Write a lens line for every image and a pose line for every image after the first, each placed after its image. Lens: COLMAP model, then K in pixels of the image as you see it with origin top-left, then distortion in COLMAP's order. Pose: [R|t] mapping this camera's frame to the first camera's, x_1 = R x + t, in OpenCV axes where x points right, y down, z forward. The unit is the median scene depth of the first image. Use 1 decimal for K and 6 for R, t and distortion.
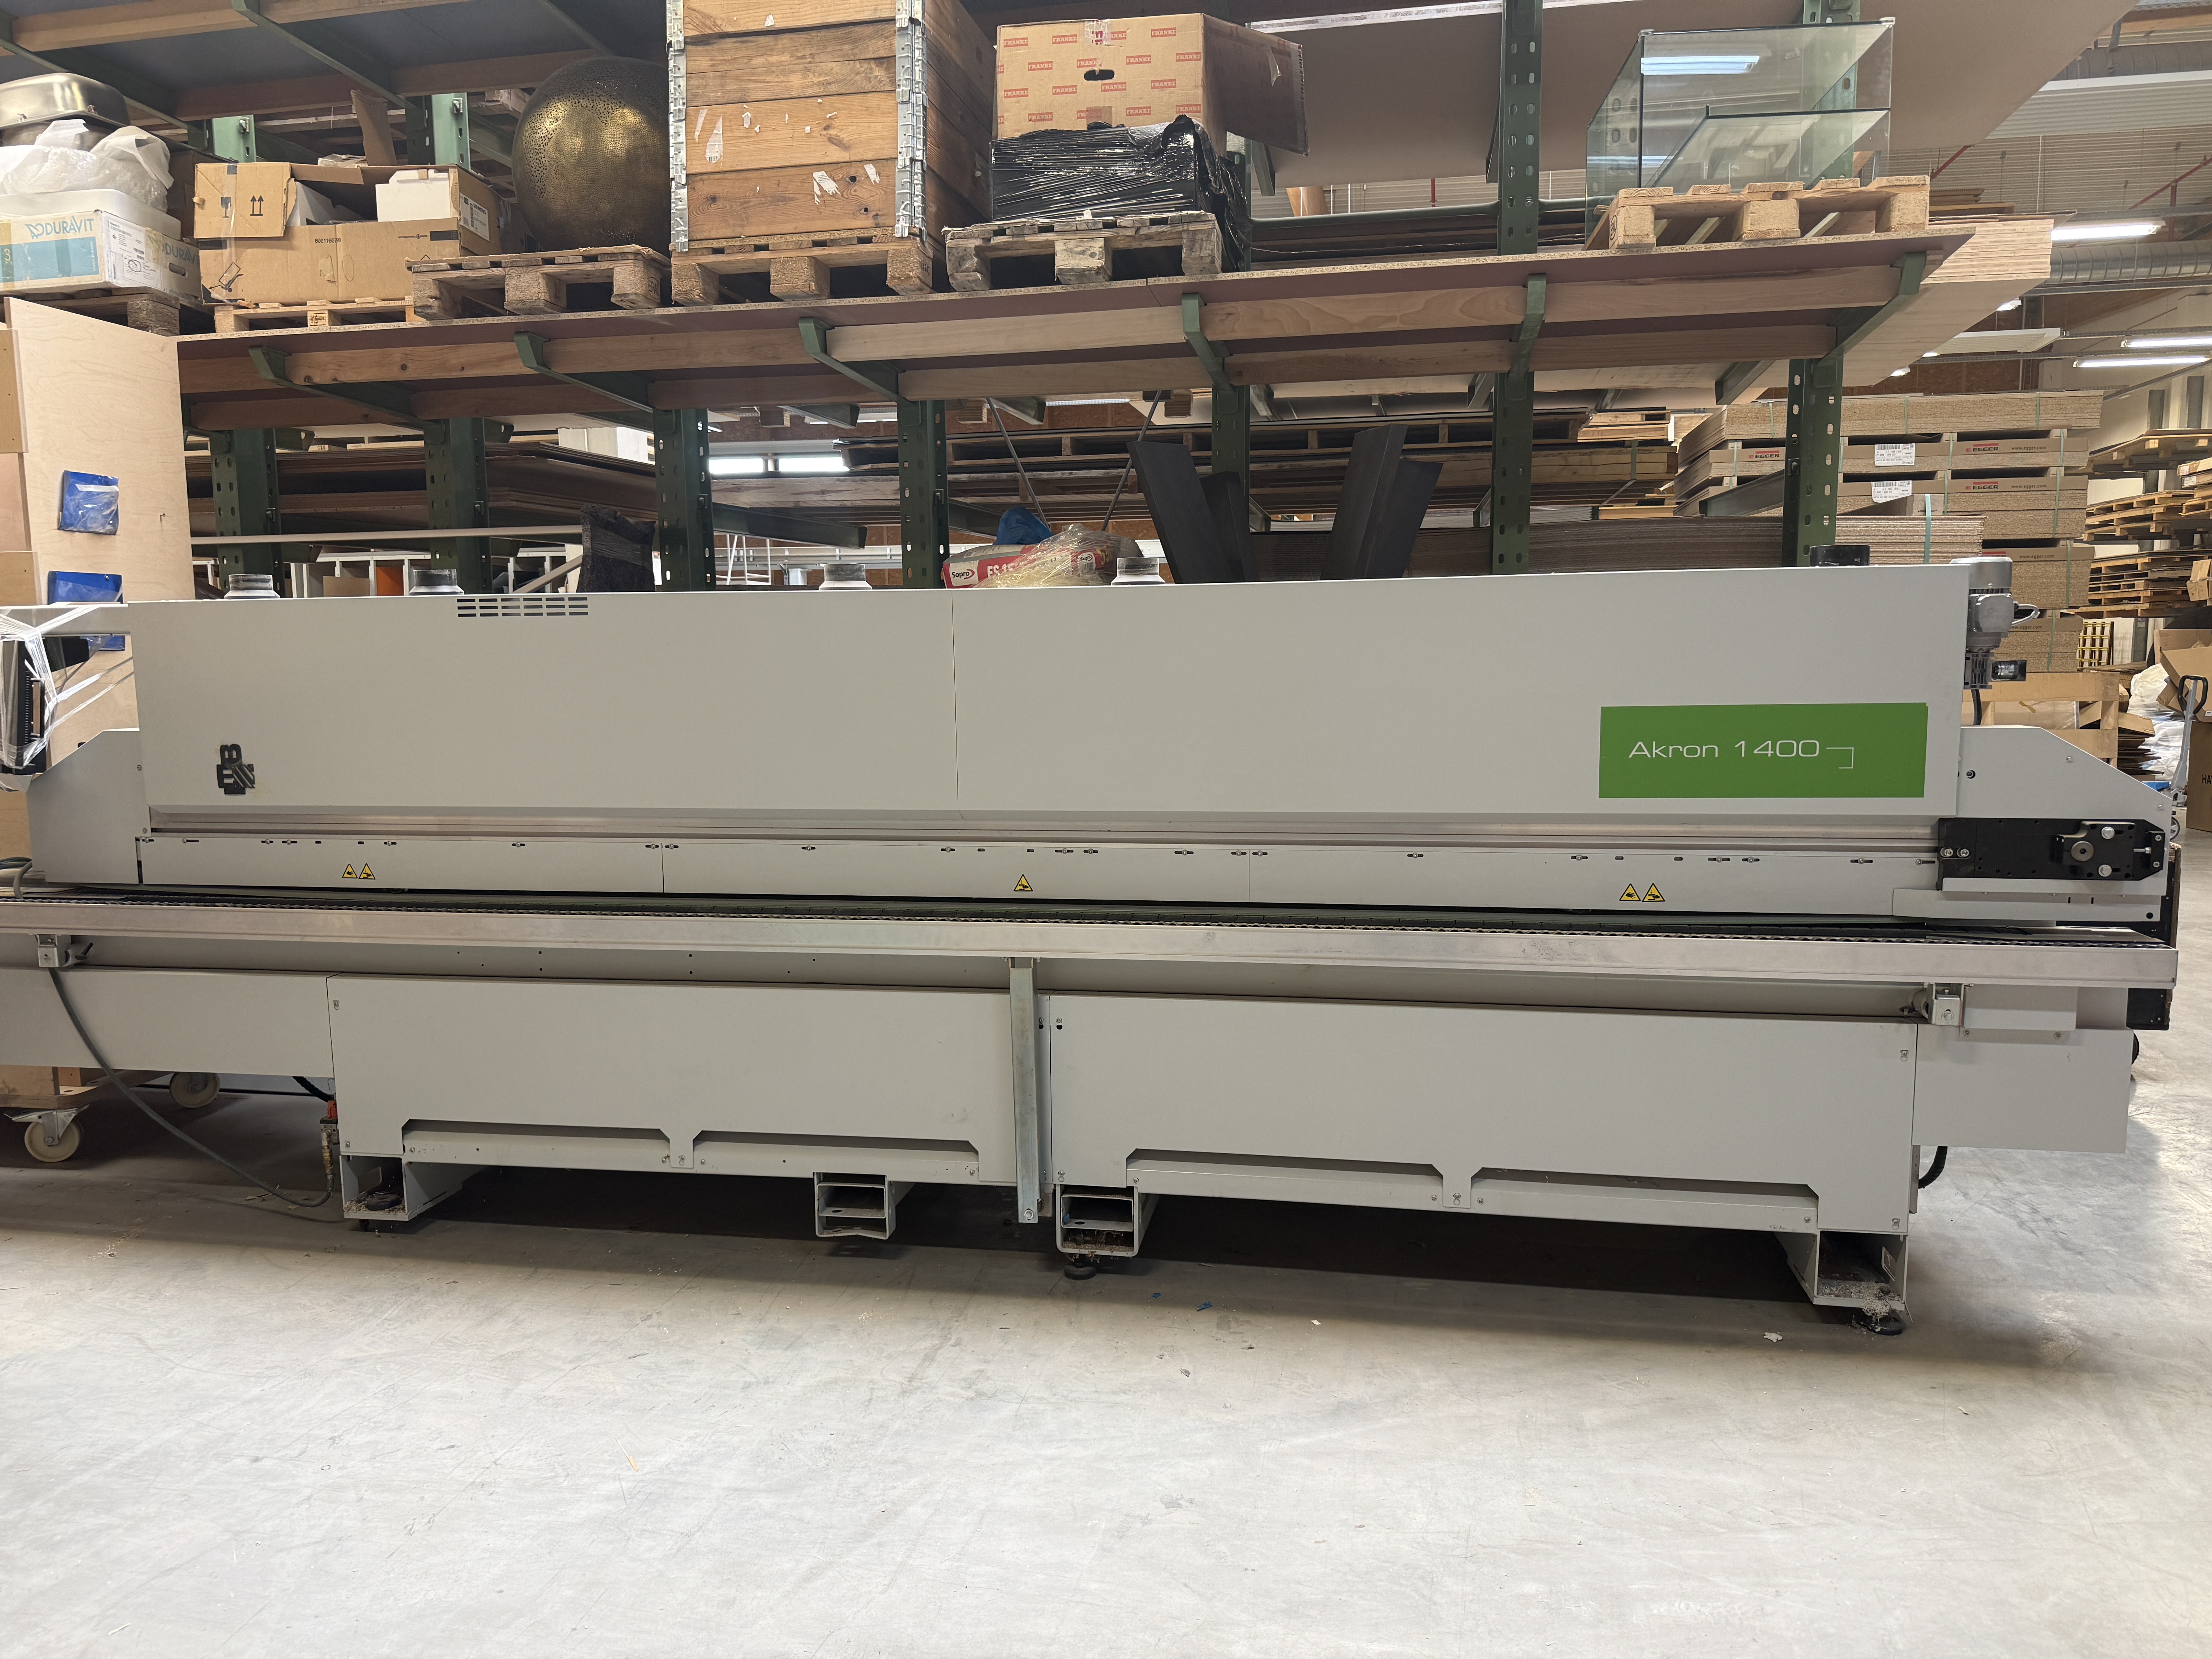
lens RADIAL K [[1581.8, 0, 1100.9], [0, 1581.8, 814.3], [0, 0, 1]] dist [0.009838, -0.001634]
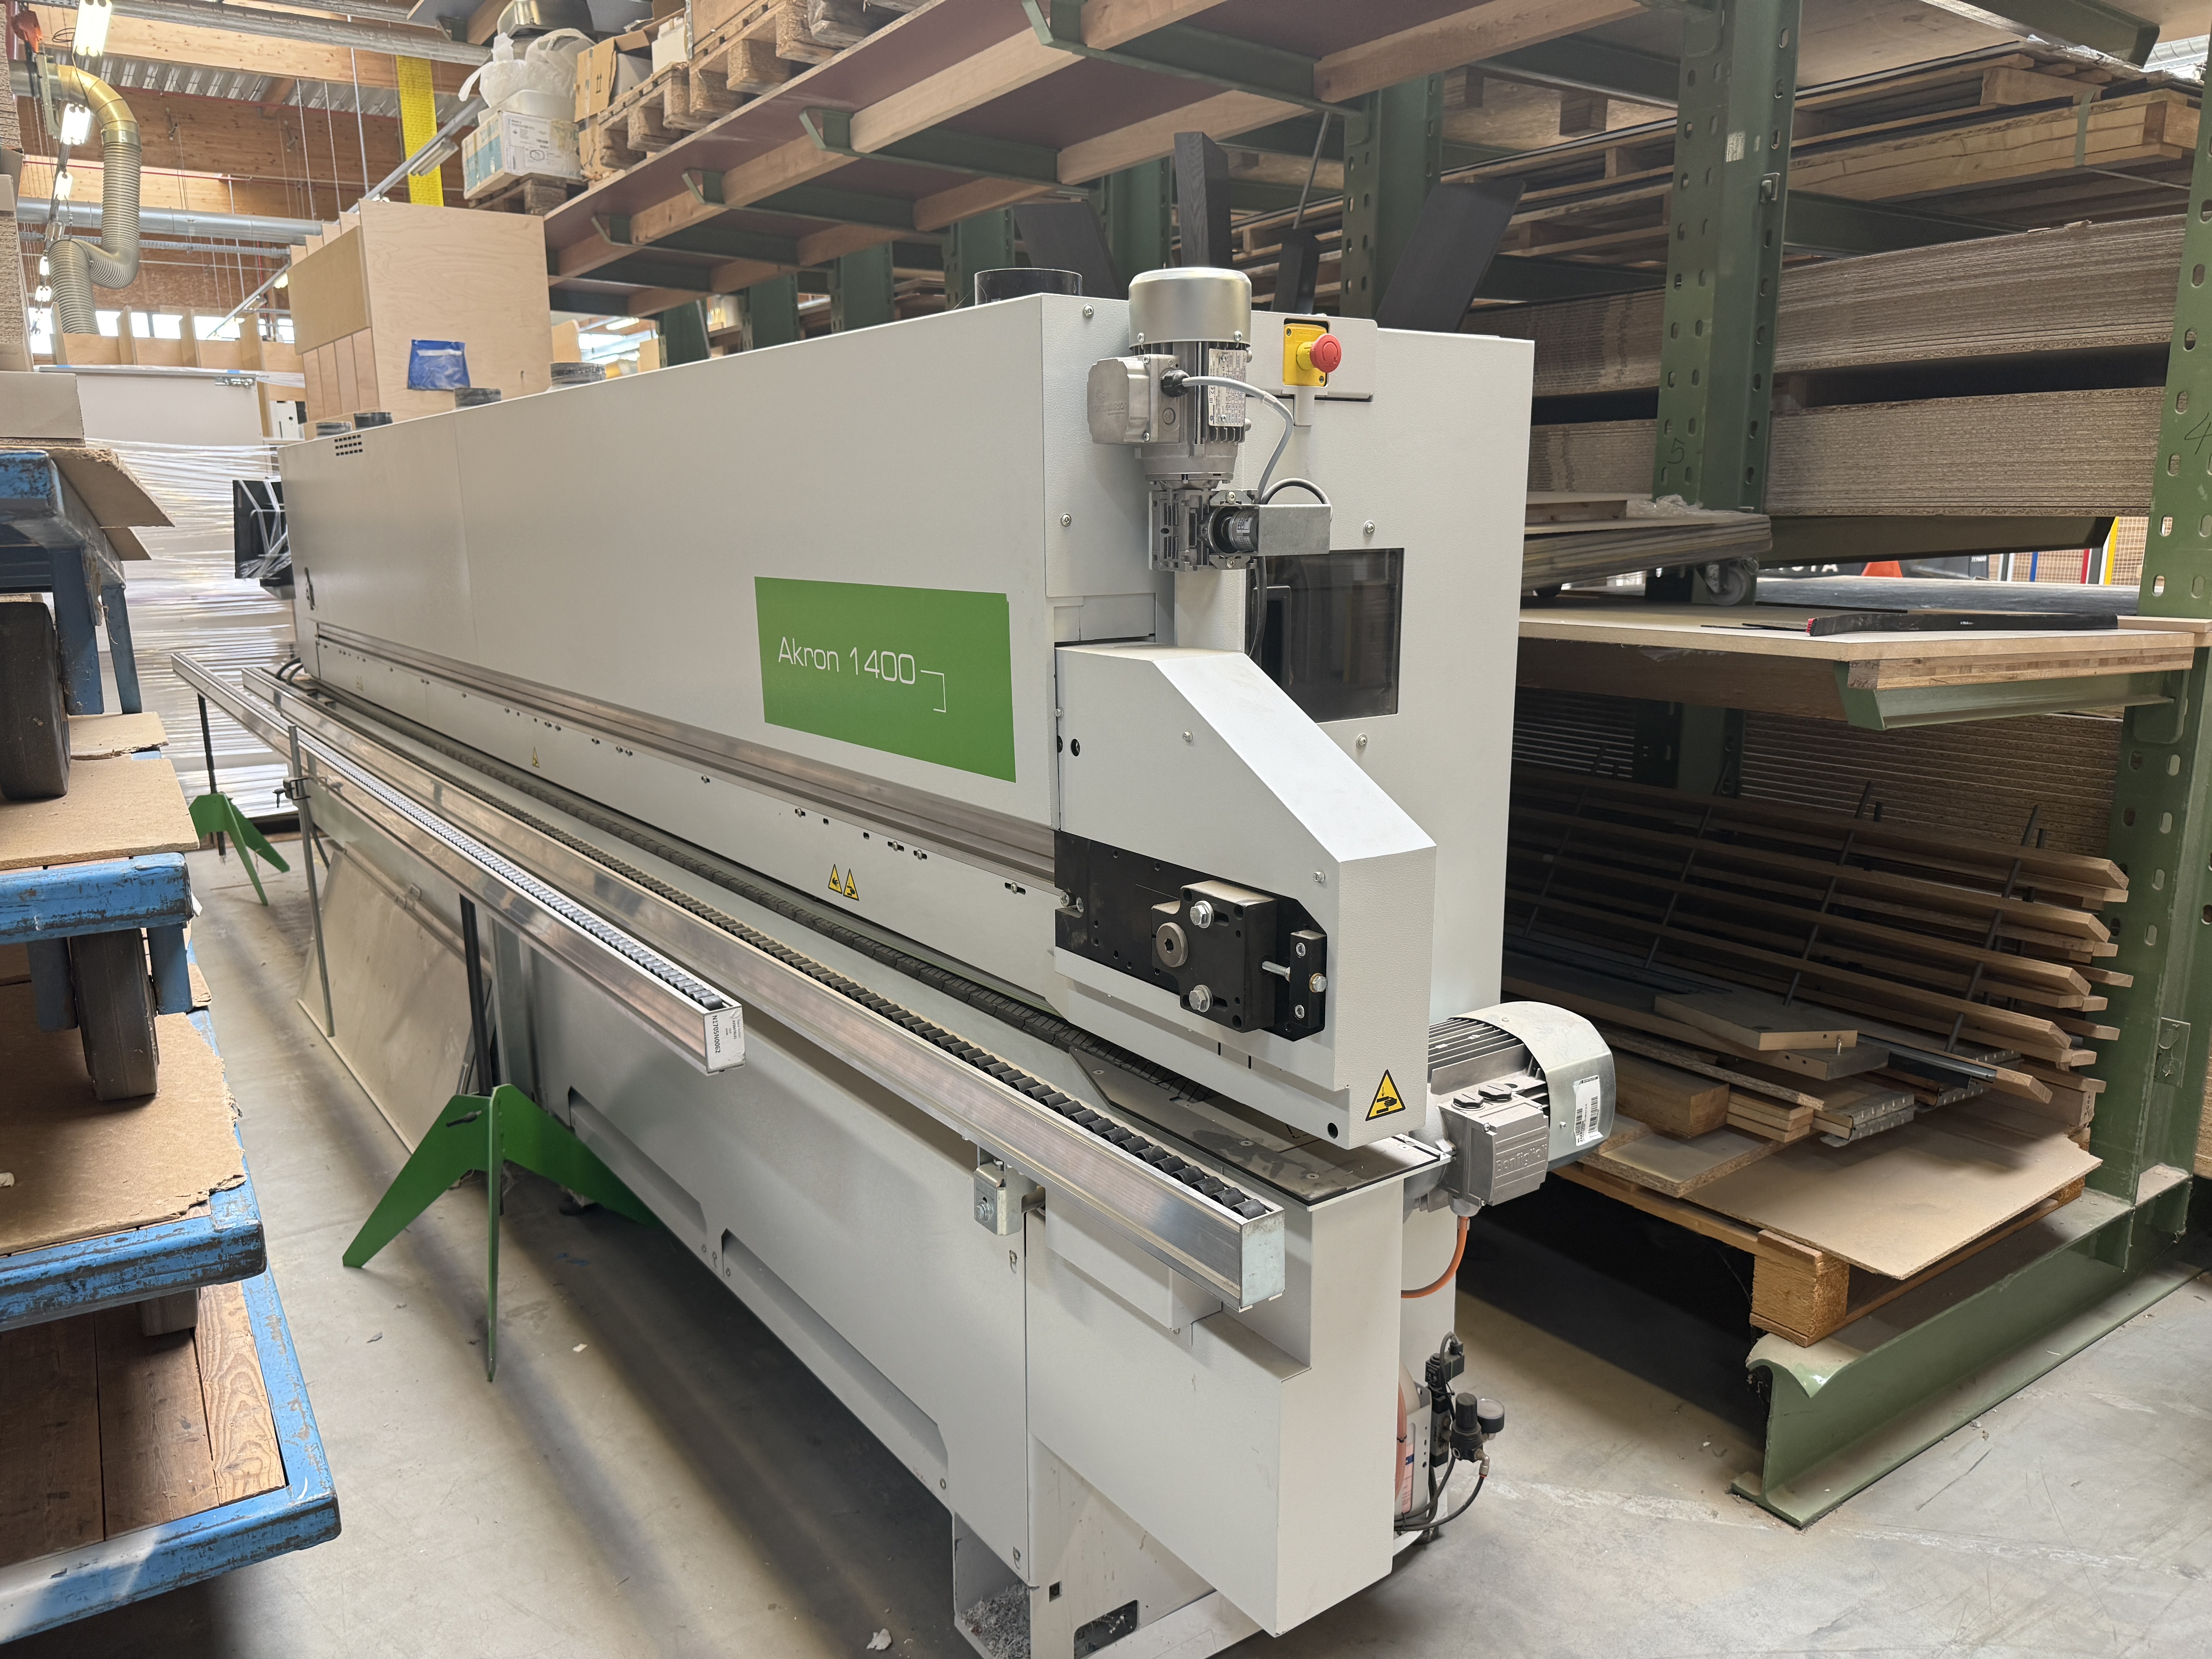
lens RADIAL K [[1615.1, 0, 1106.0], [0, 1615.1, 829.5], [0, 0, 1]] dist [-0.012817, -0.005847]
pose [[0.717262, 0.143416, -0.681885, 0.617911], [-0.070041, 0.988473, 0.134225, -0.046348], [0.693274, -0.048515, 0.719039, 0.450498]]
